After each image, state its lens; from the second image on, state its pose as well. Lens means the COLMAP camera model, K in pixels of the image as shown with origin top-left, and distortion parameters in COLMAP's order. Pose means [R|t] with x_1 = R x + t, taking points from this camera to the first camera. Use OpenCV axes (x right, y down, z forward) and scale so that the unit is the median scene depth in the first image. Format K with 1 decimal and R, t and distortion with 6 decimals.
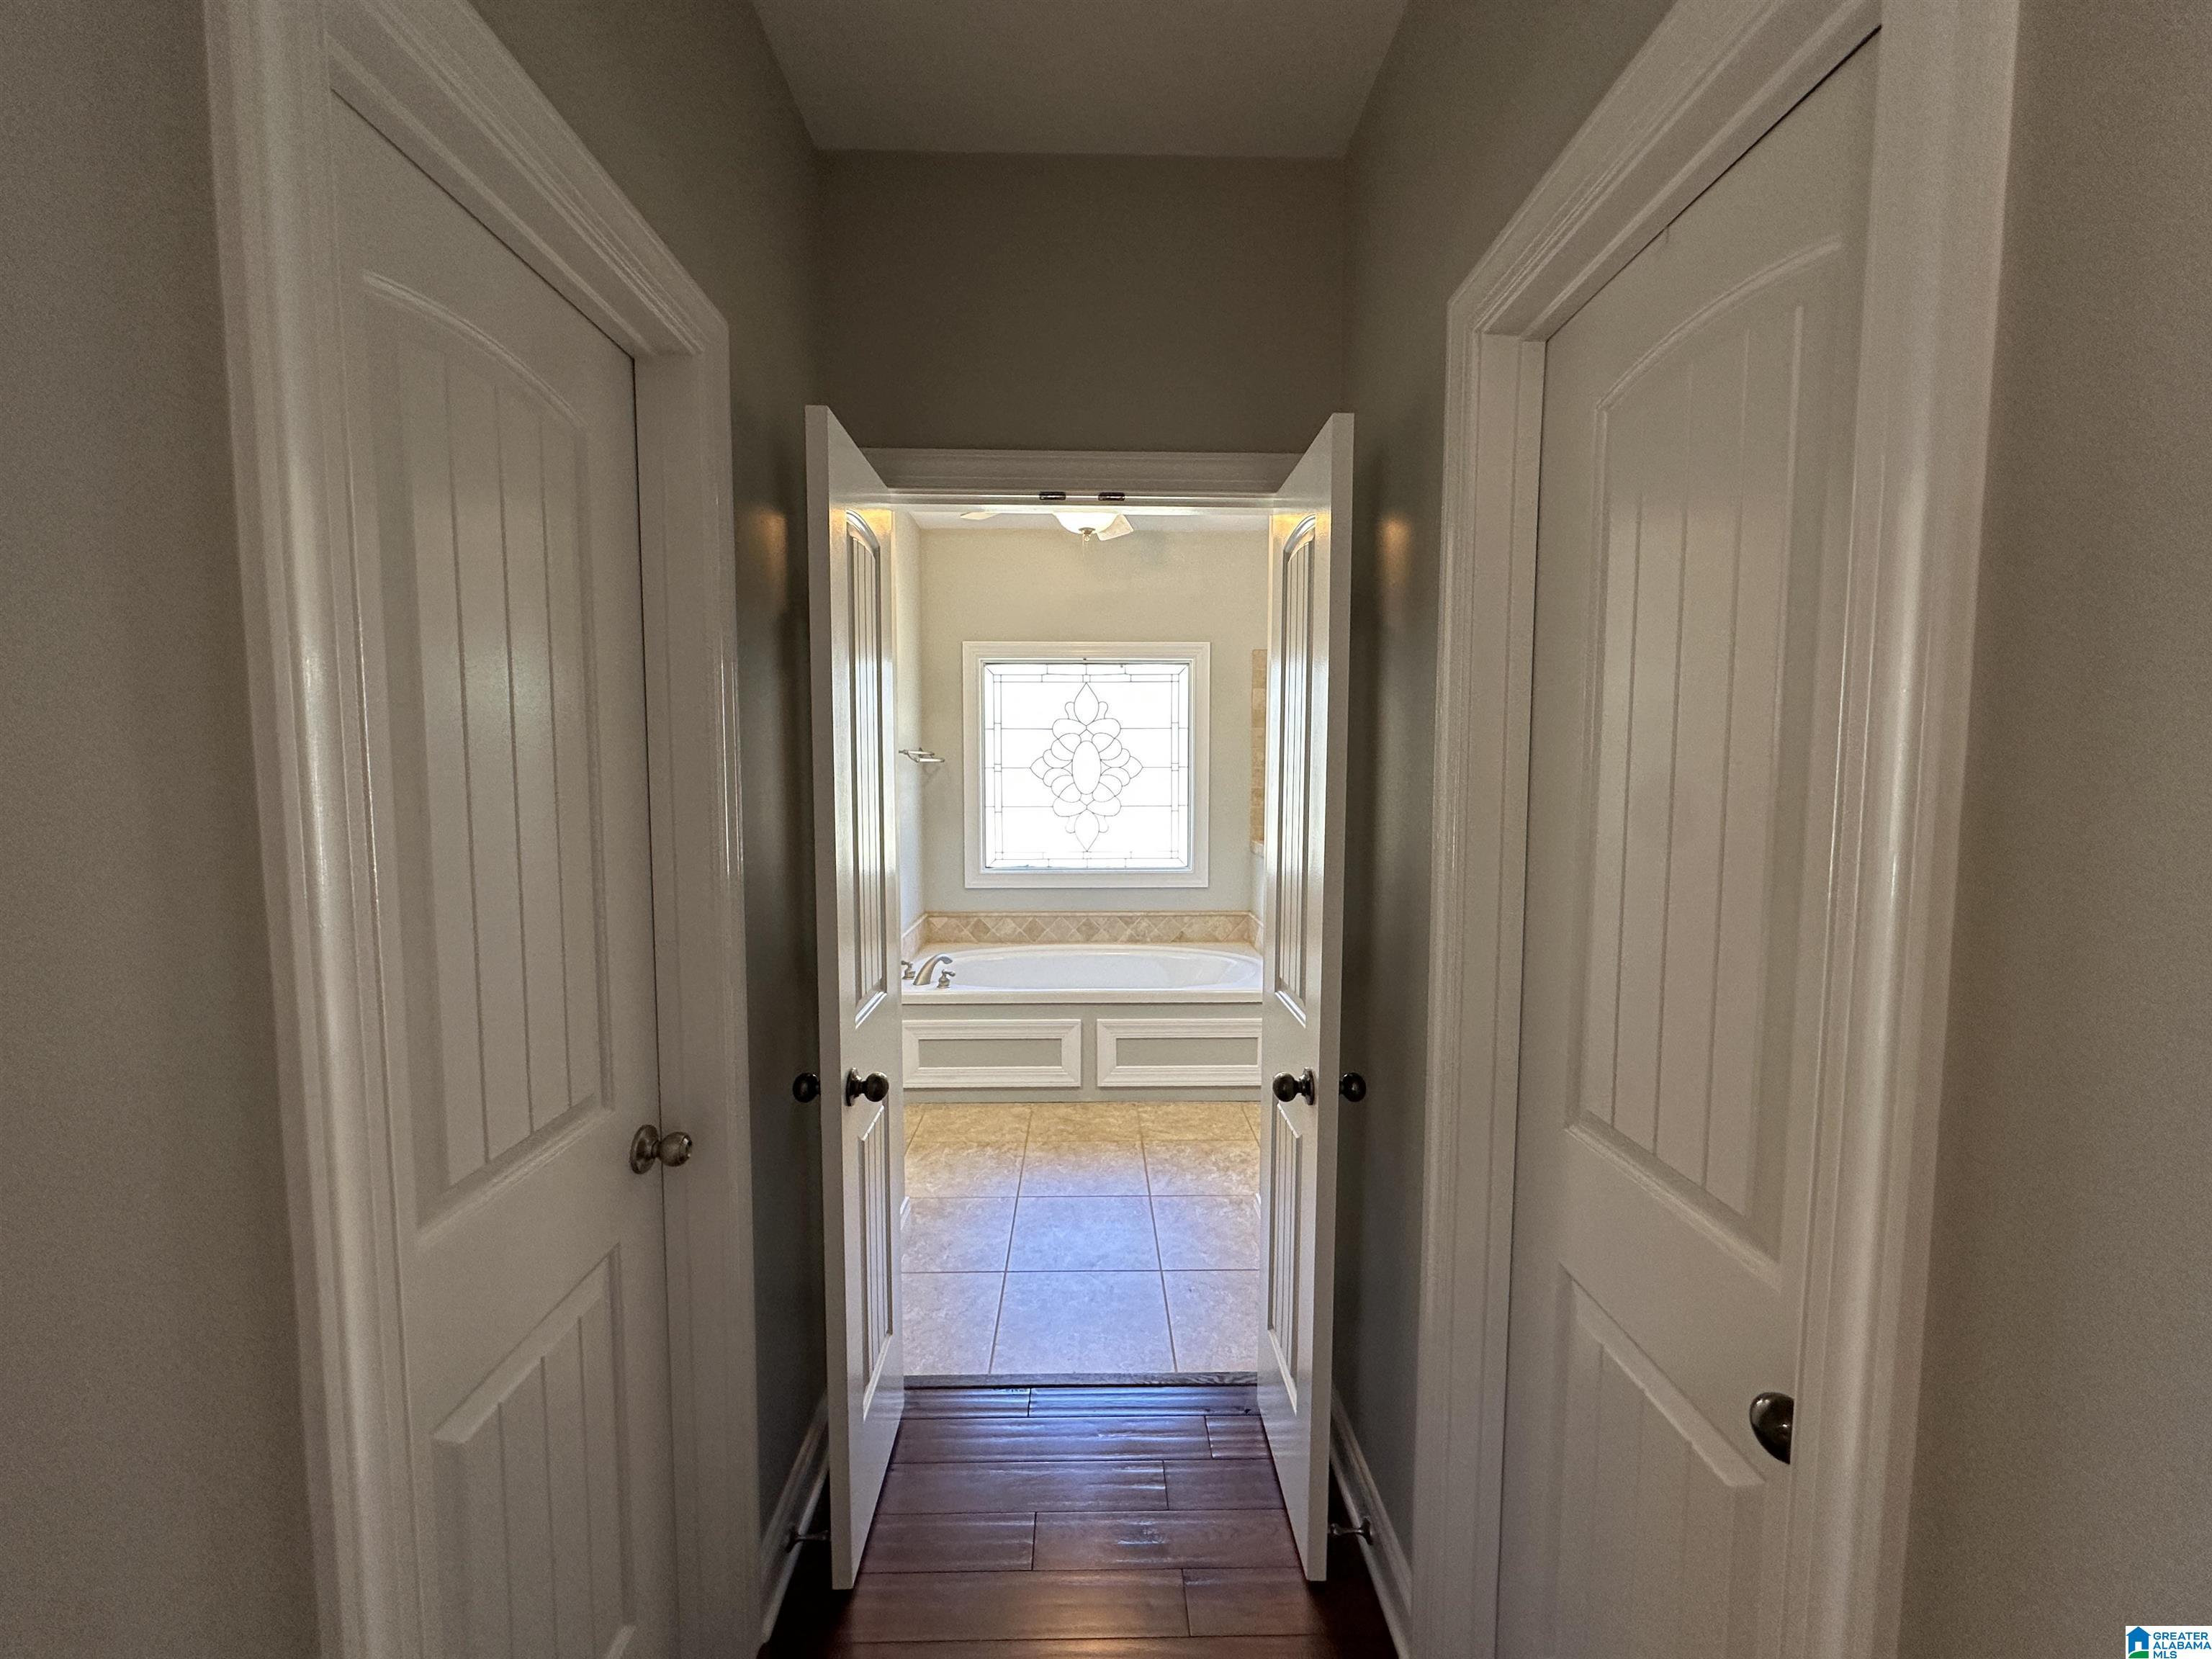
lens RADIAL K [[879.7, 0, 1109.0], [0, 879.7, 835.0], [0, 0, 1]] dist [-0.000183, 0.000017]
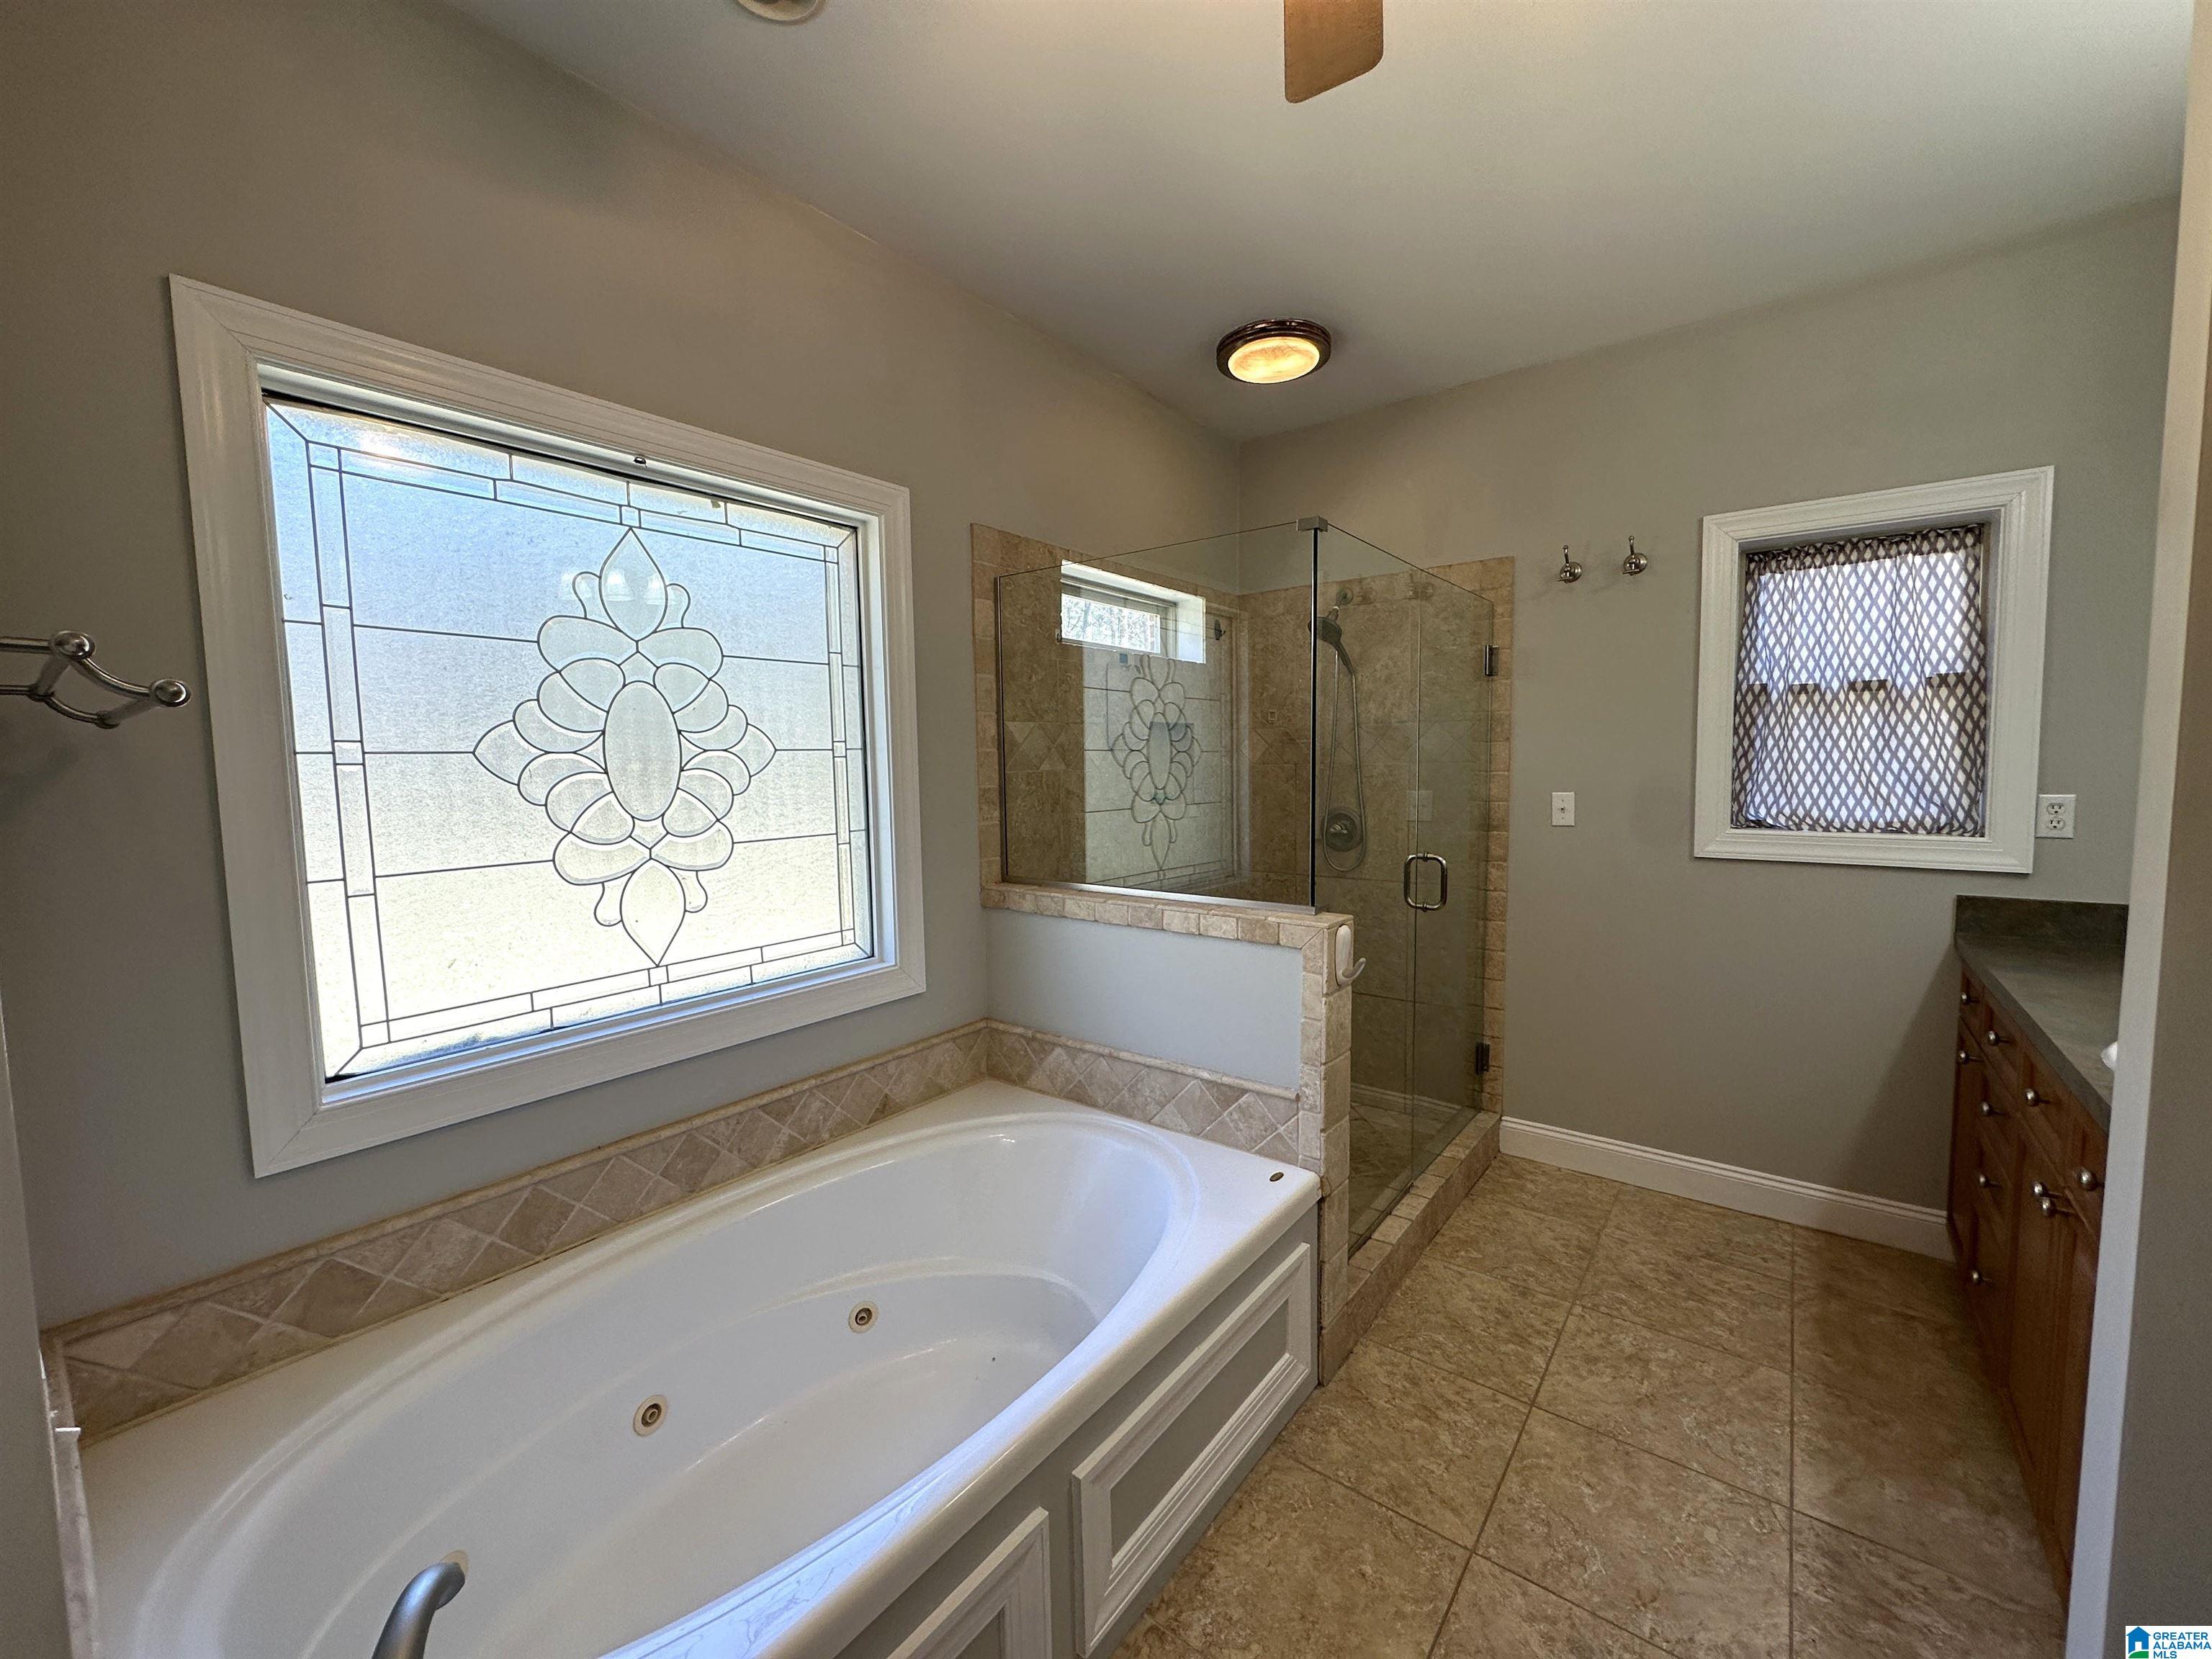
lens RADIAL K [[884.2, 0, 1108.9], [0, 884.2, 831.5], [0, 0, 1]] dist [-0.001154, 0.000084]
pose [[0.631779, -0.073268, 0.771678, -0.199206], [0.073303, 0.996709, 0.034620, -0.039996], [-0.771675, 0.034694, 0.635070, 0.599384]]
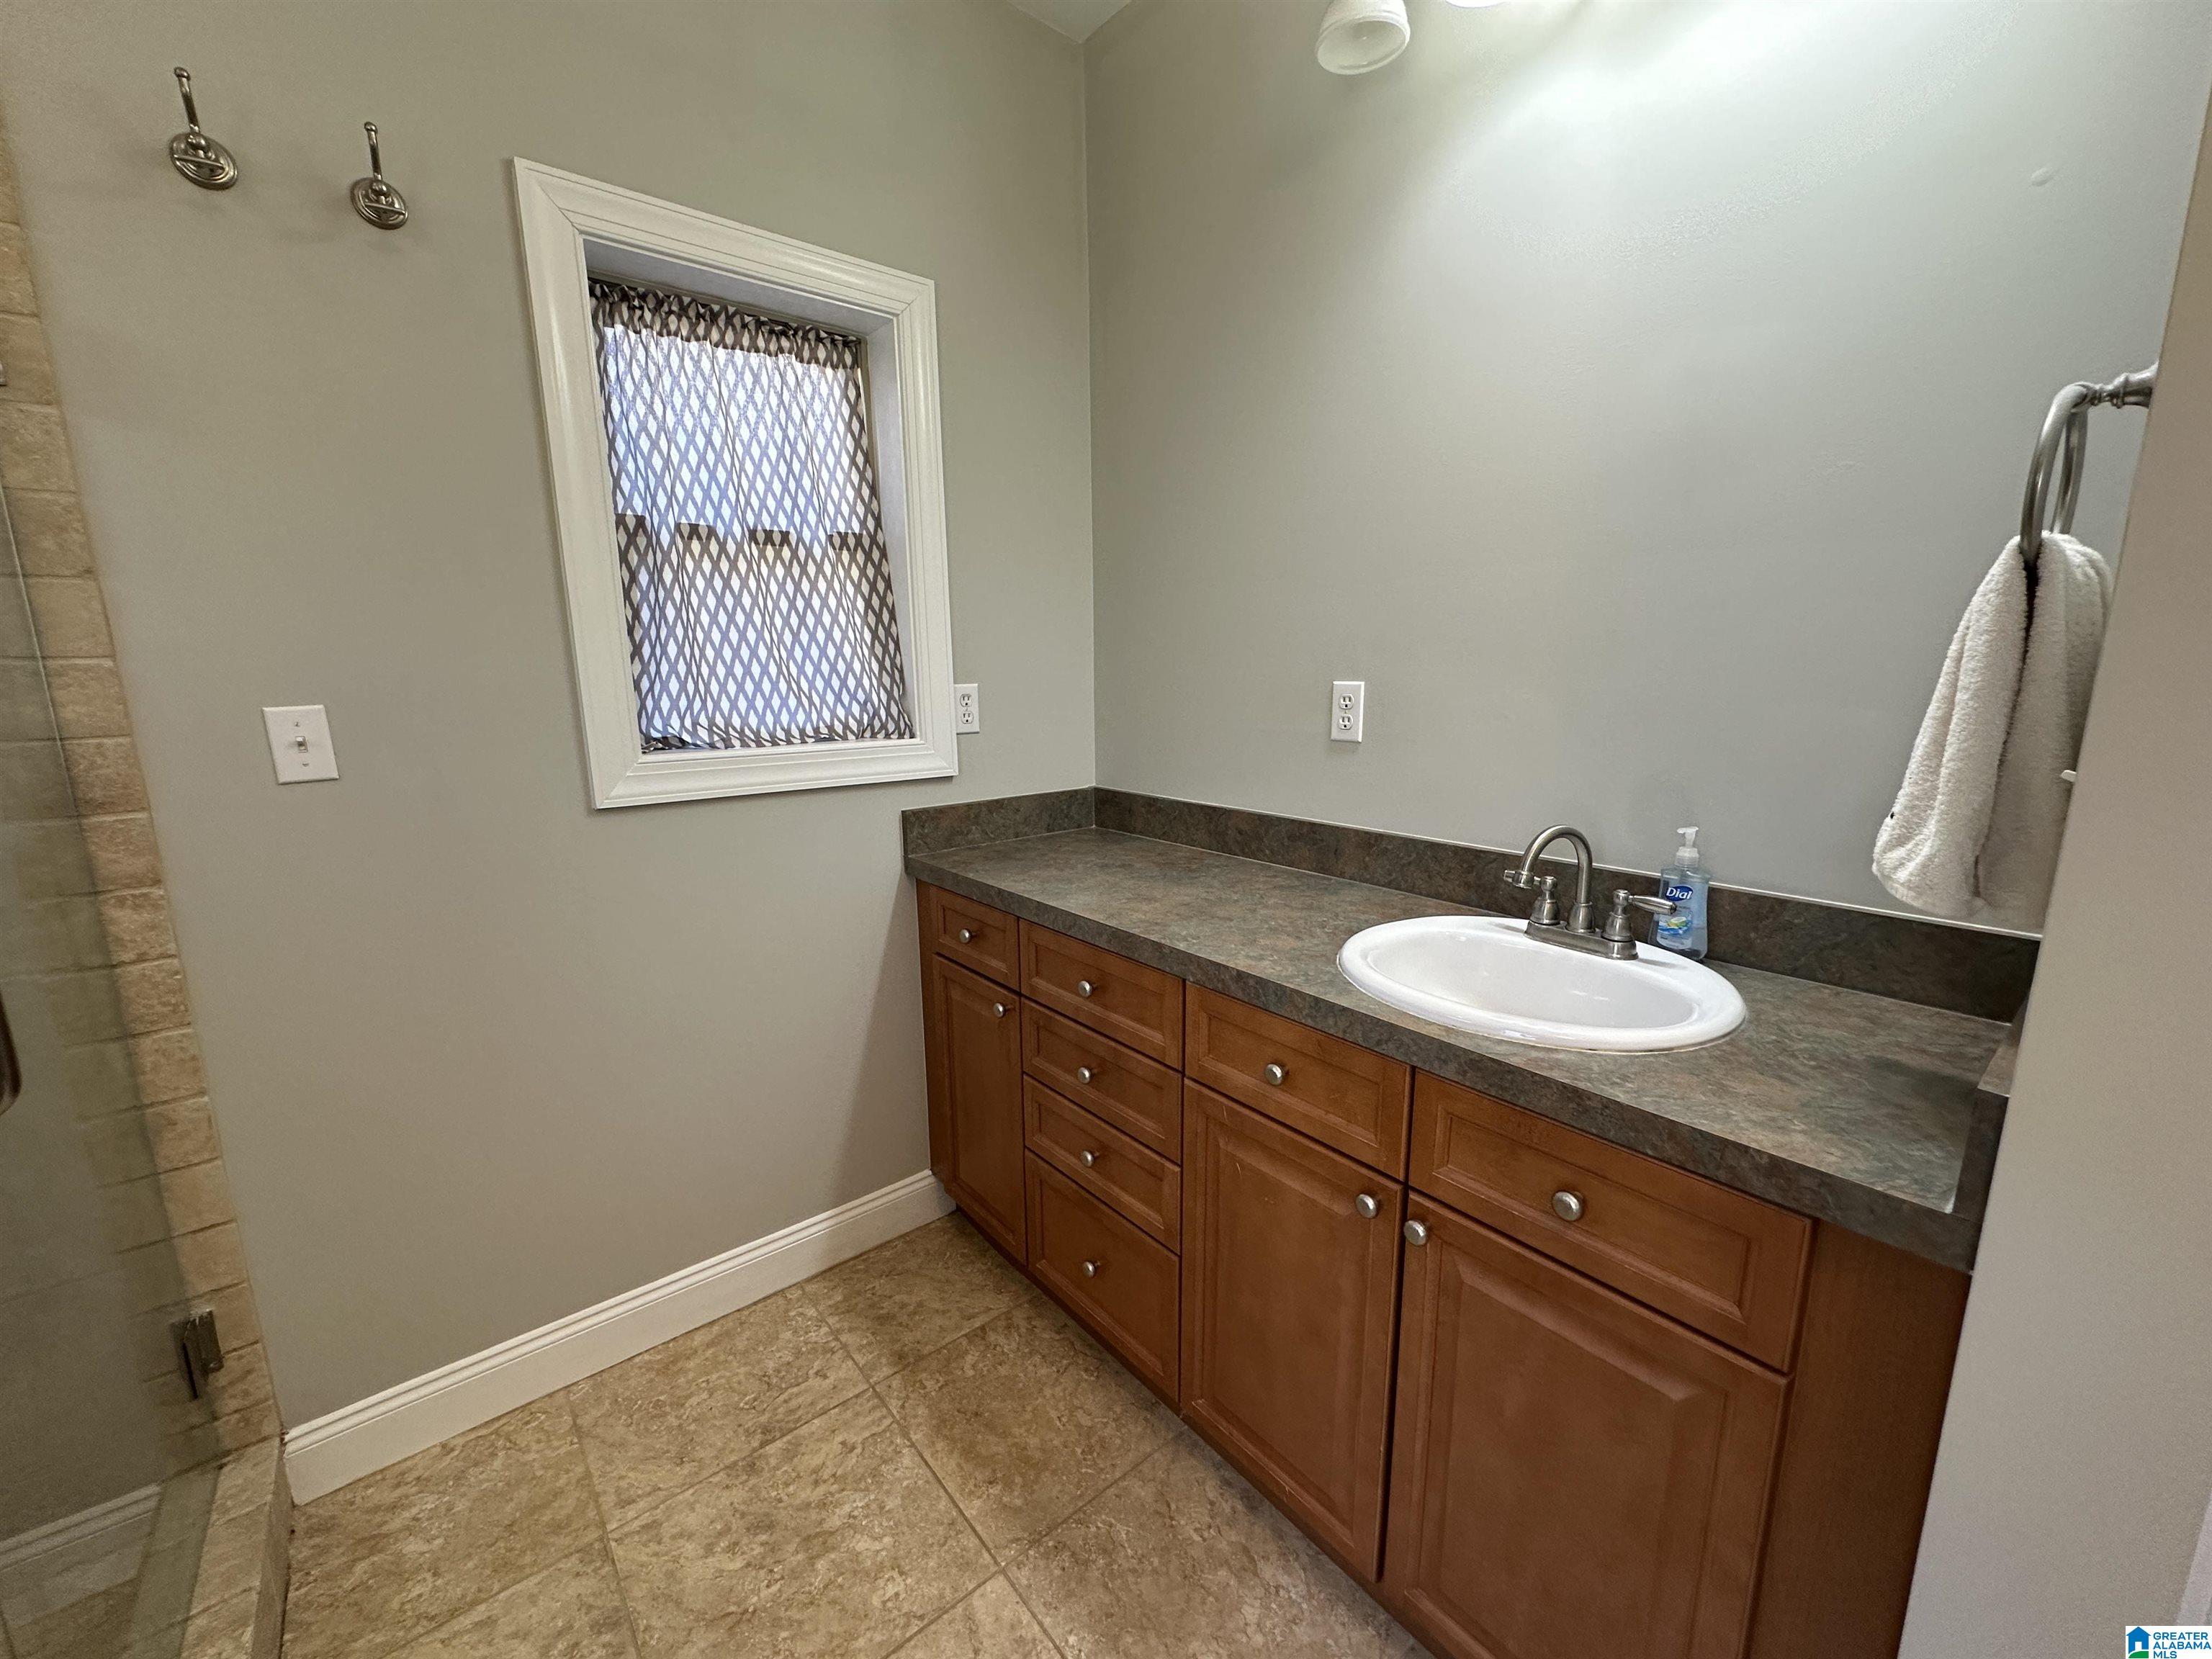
lens RADIAL K [[880.9, 0, 1102.0], [0, 880.9, 829.3], [0, 0, 1]] dist [-0.002738, 0.000054]
pose [[-0.614911, -0.144872, 0.775175, 0.108629], [0.065270, 0.970258, 0.233107, -0.032829], [-0.785890, 0.193935, -0.587167, 0.715986]]
